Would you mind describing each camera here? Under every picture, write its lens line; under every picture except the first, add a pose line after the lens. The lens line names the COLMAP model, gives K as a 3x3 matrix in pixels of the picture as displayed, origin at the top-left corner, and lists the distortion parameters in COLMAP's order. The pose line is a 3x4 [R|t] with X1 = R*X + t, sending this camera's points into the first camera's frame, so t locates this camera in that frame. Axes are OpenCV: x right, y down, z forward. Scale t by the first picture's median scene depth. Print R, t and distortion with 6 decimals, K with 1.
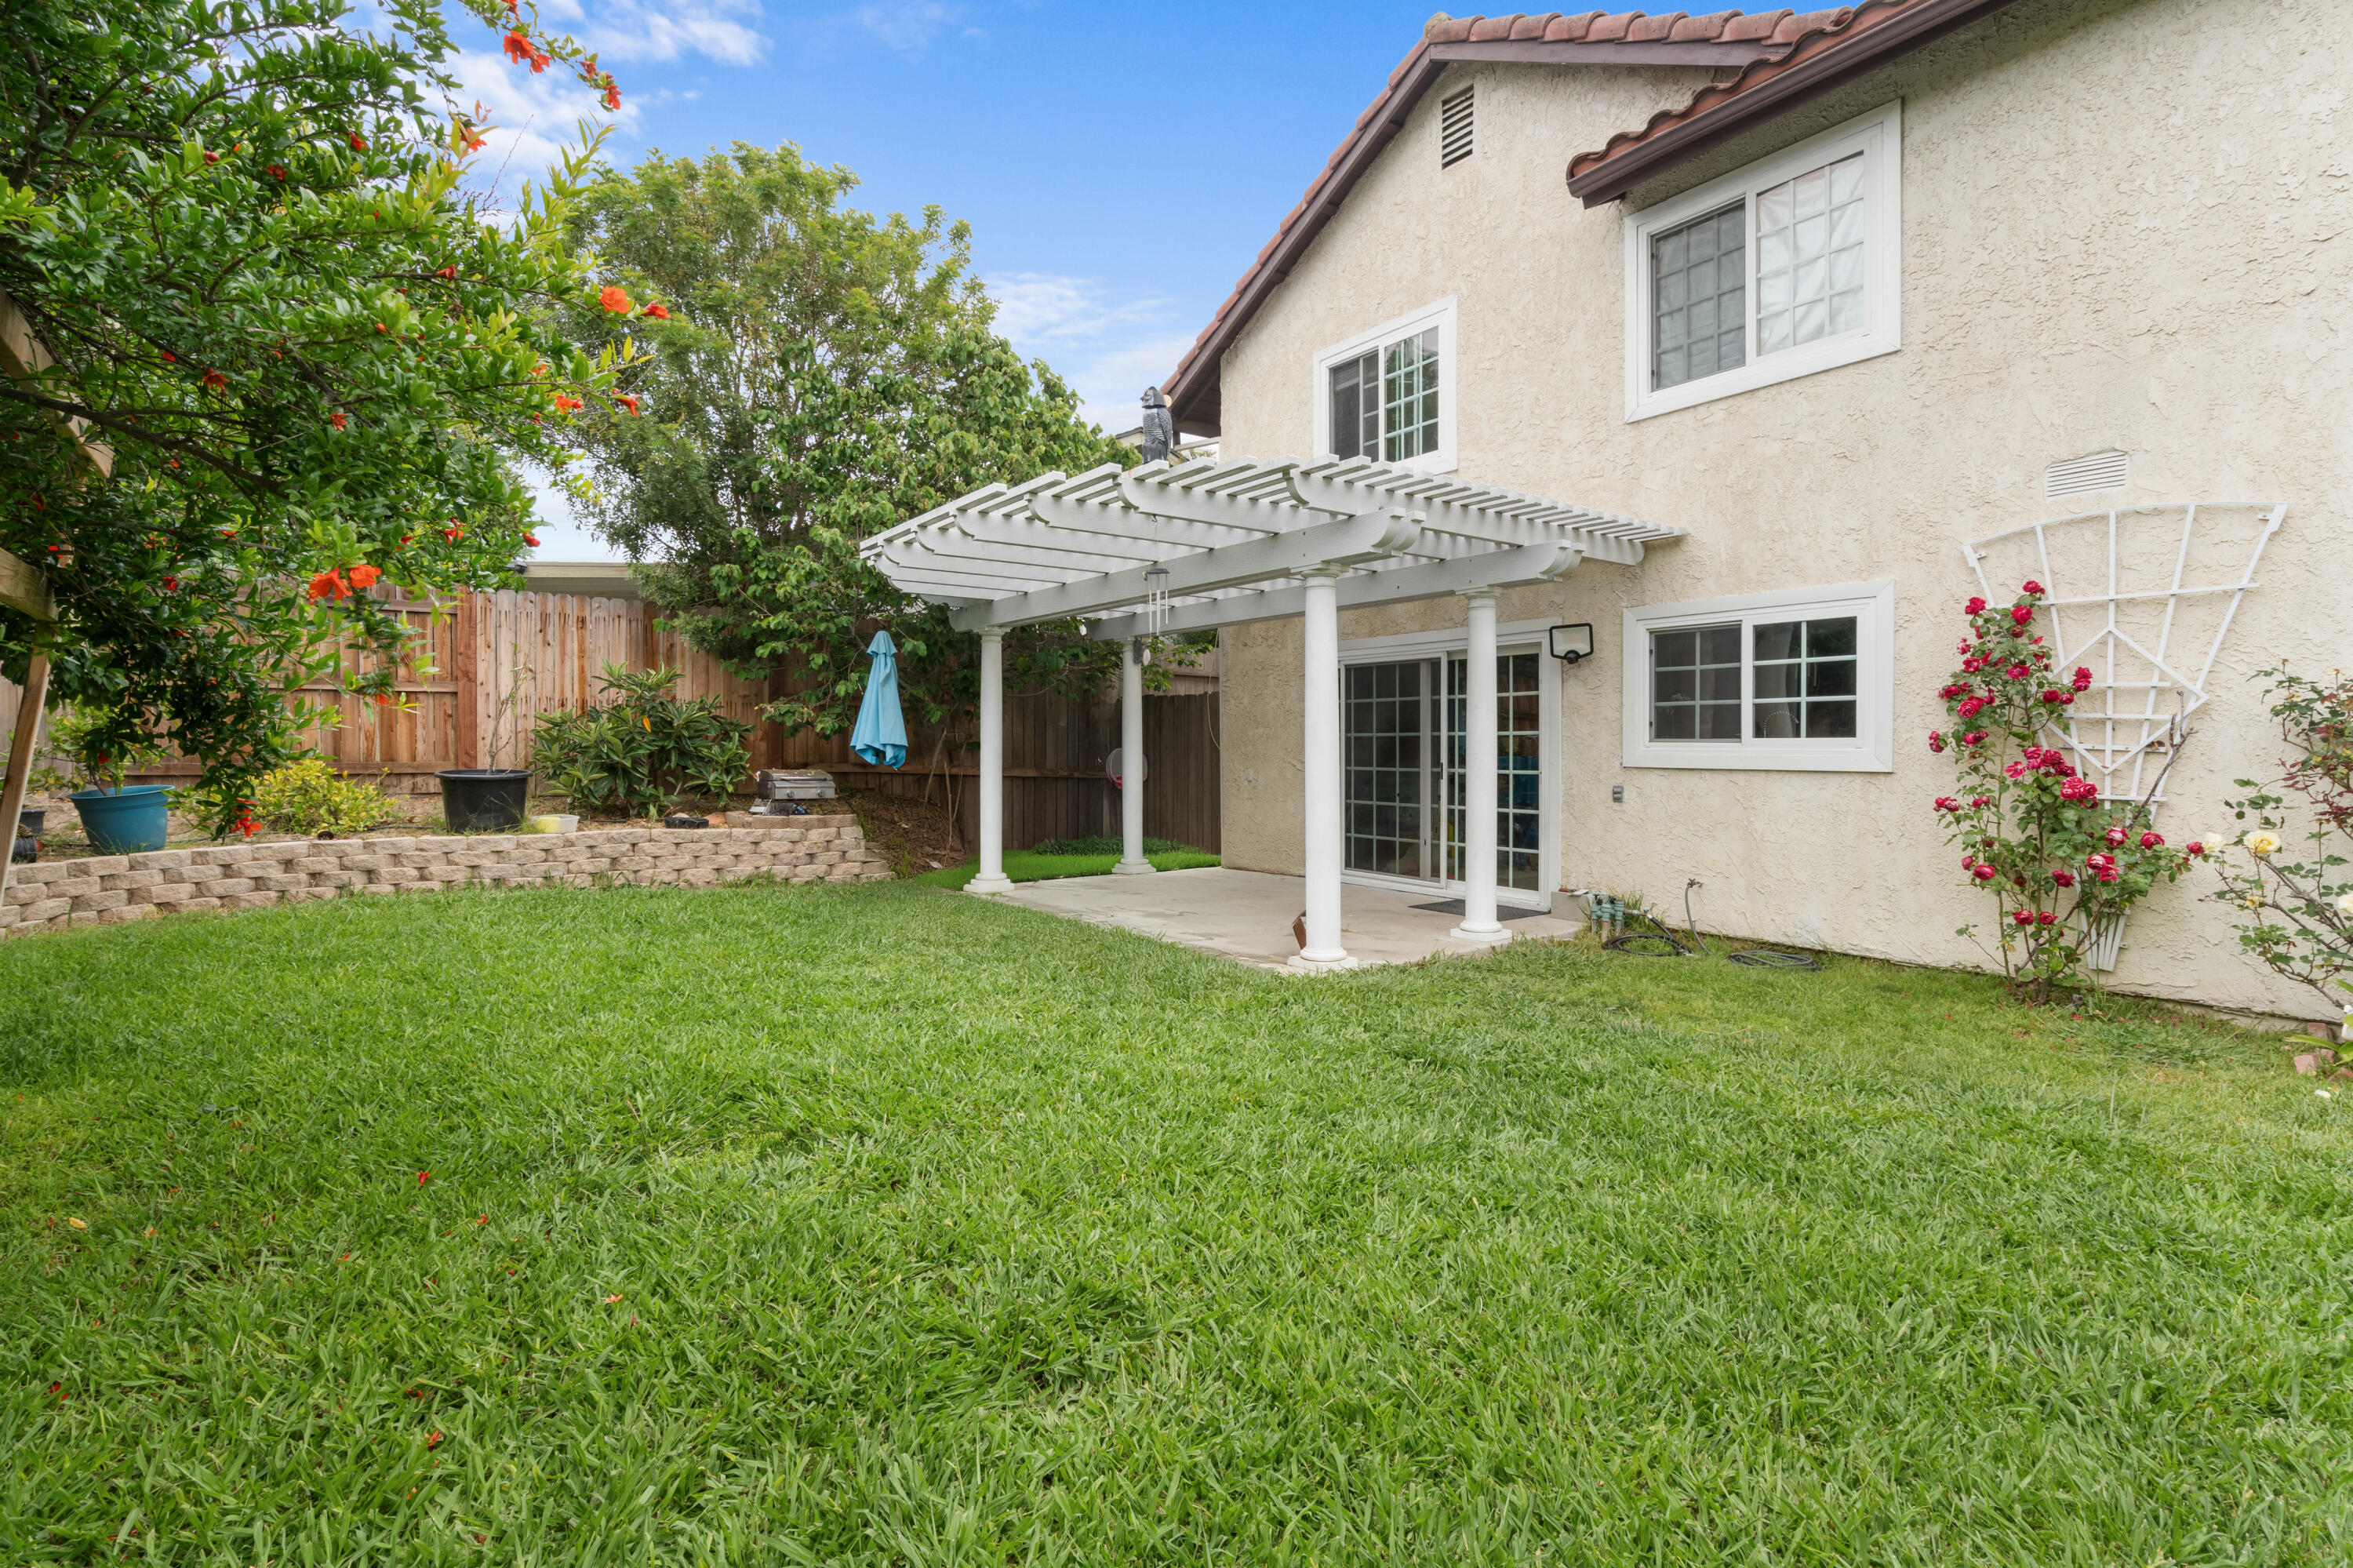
lens RADIAL K [[1069.6, 0, 1180.4], [0, 1069.6, 772.3], [0, 0, 1]] dist [0.001563, 0.000087]
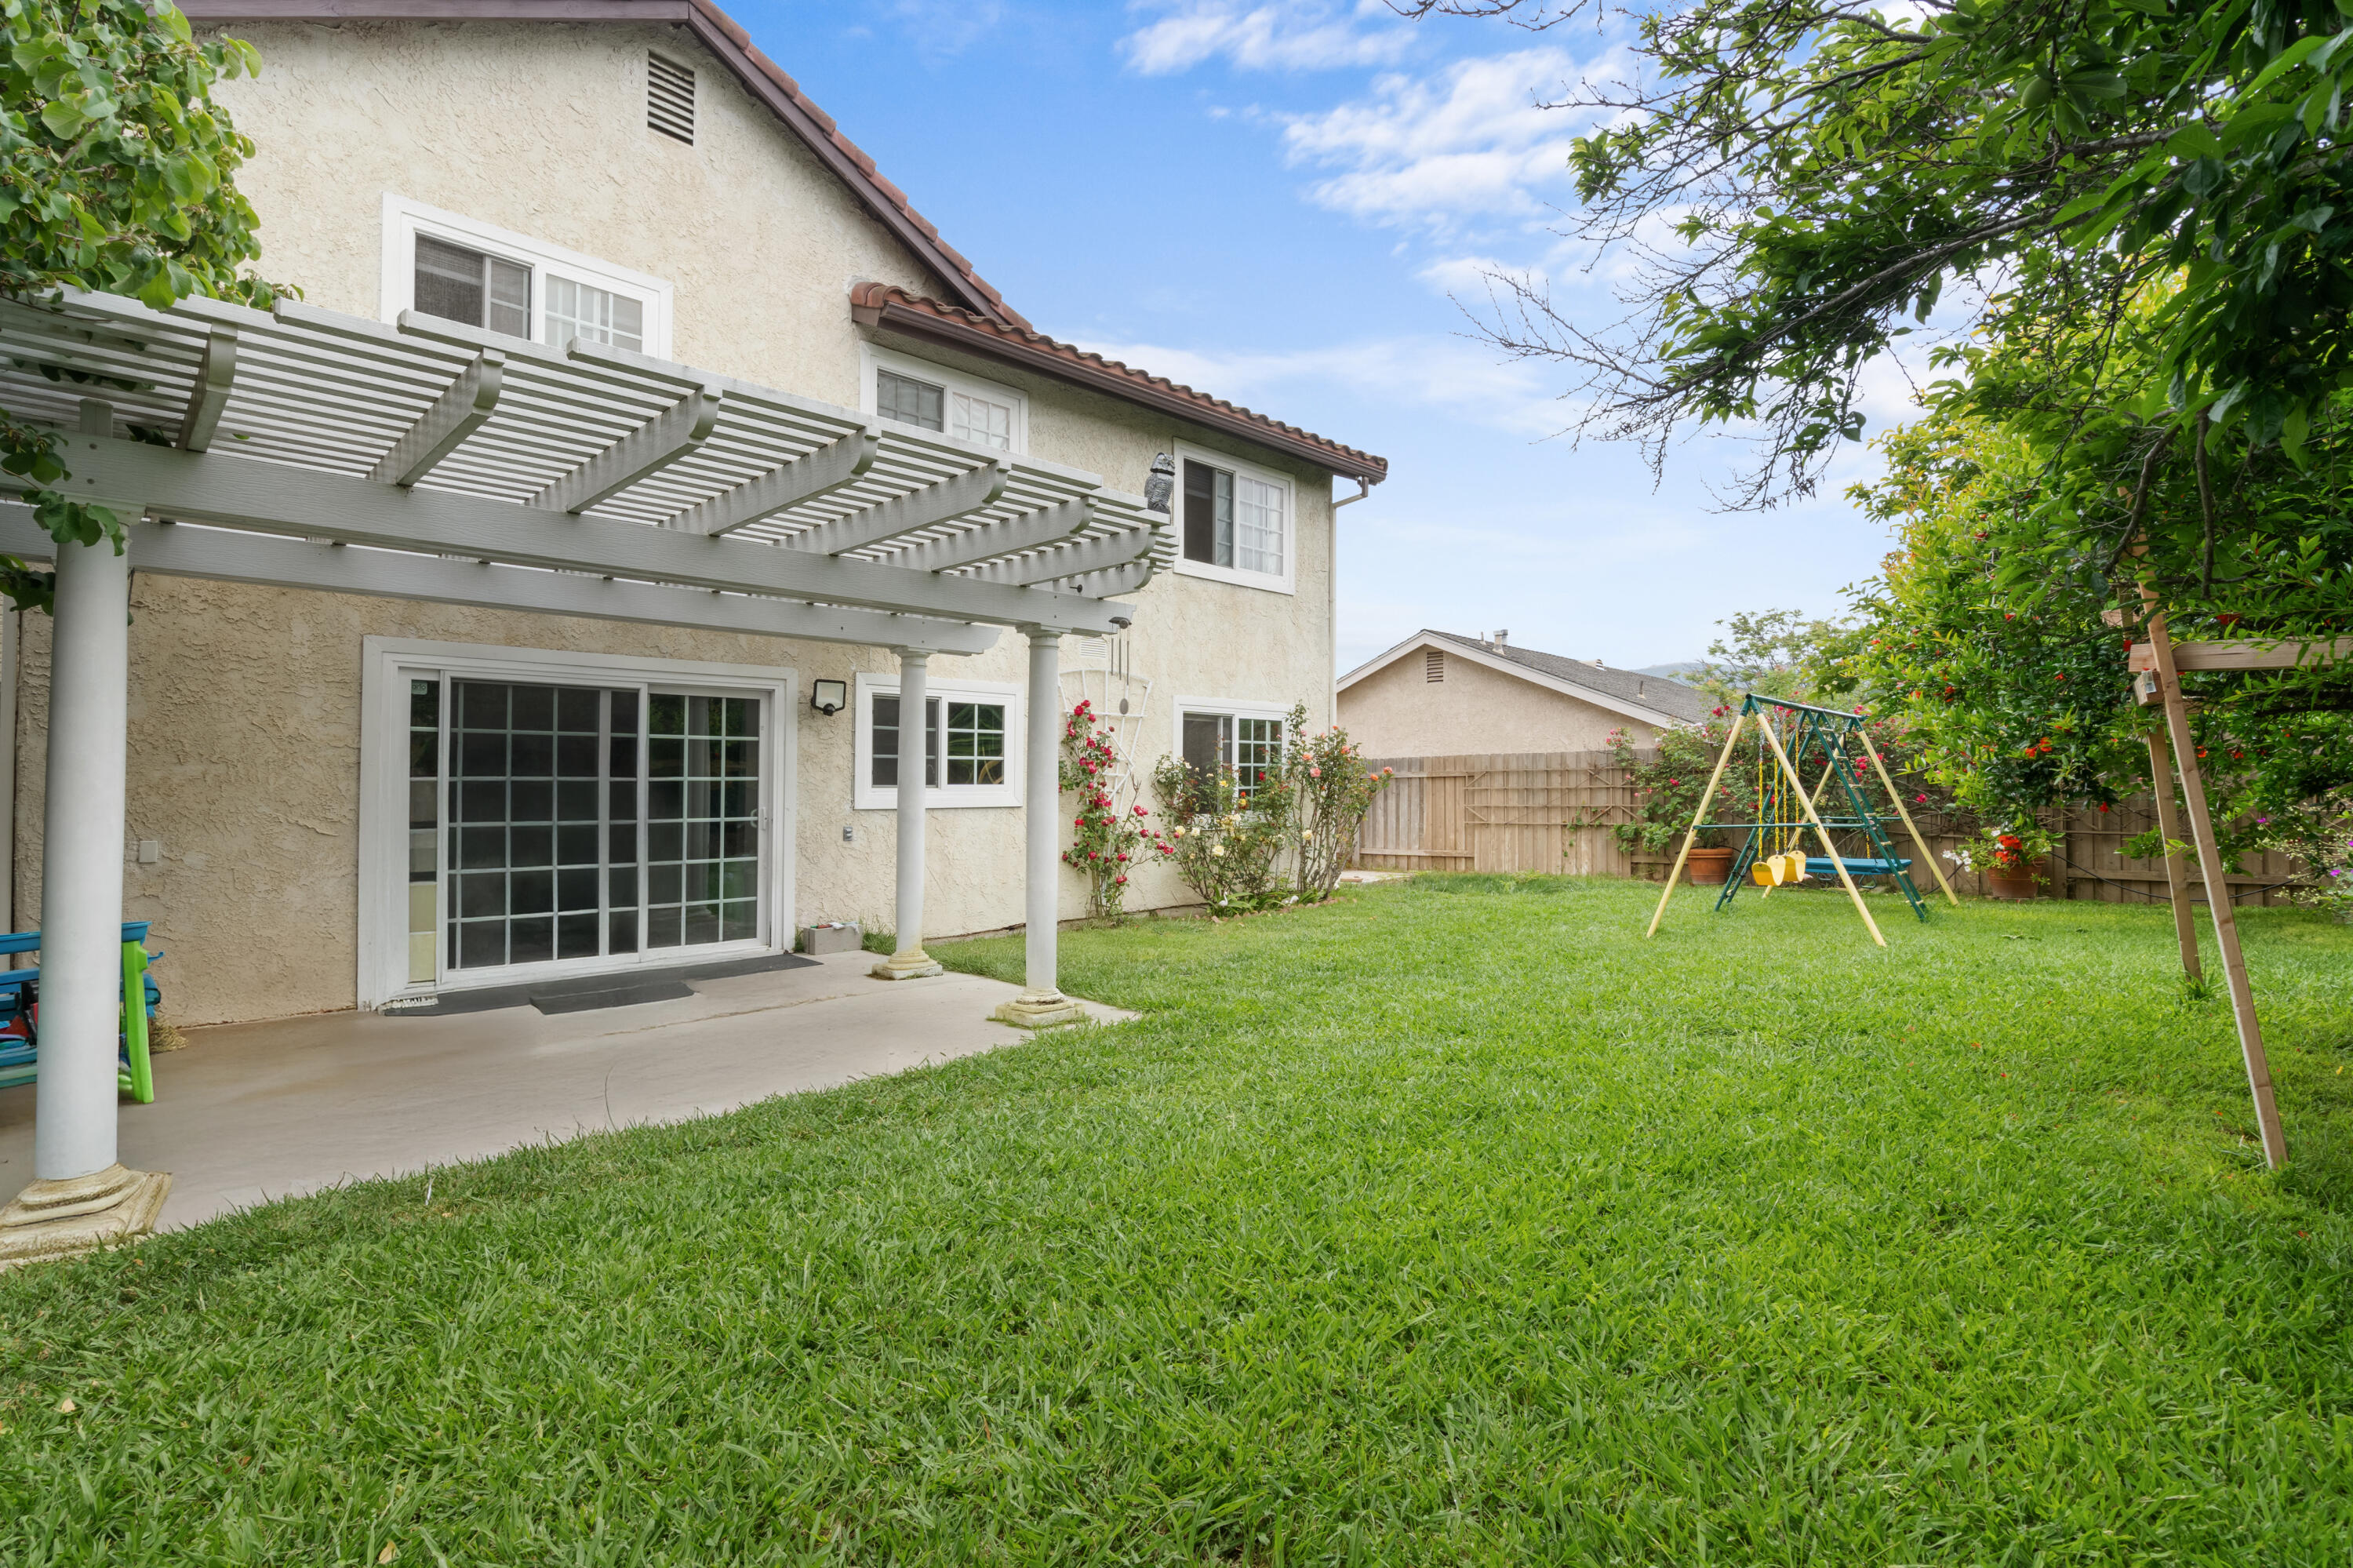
lens RADIAL K [[1069.6, 0, 1194.5], [0, 1069.6, 783.0], [0, 0, 1]] dist [0.001563, 0.000087]
pose [[-0.150767, 0.004730, 0.988558, -0.783753], [0.029267, 0.999572, -0.000319, -0.022587], [-0.988136, 0.028884, -0.150840, 0.821791]]
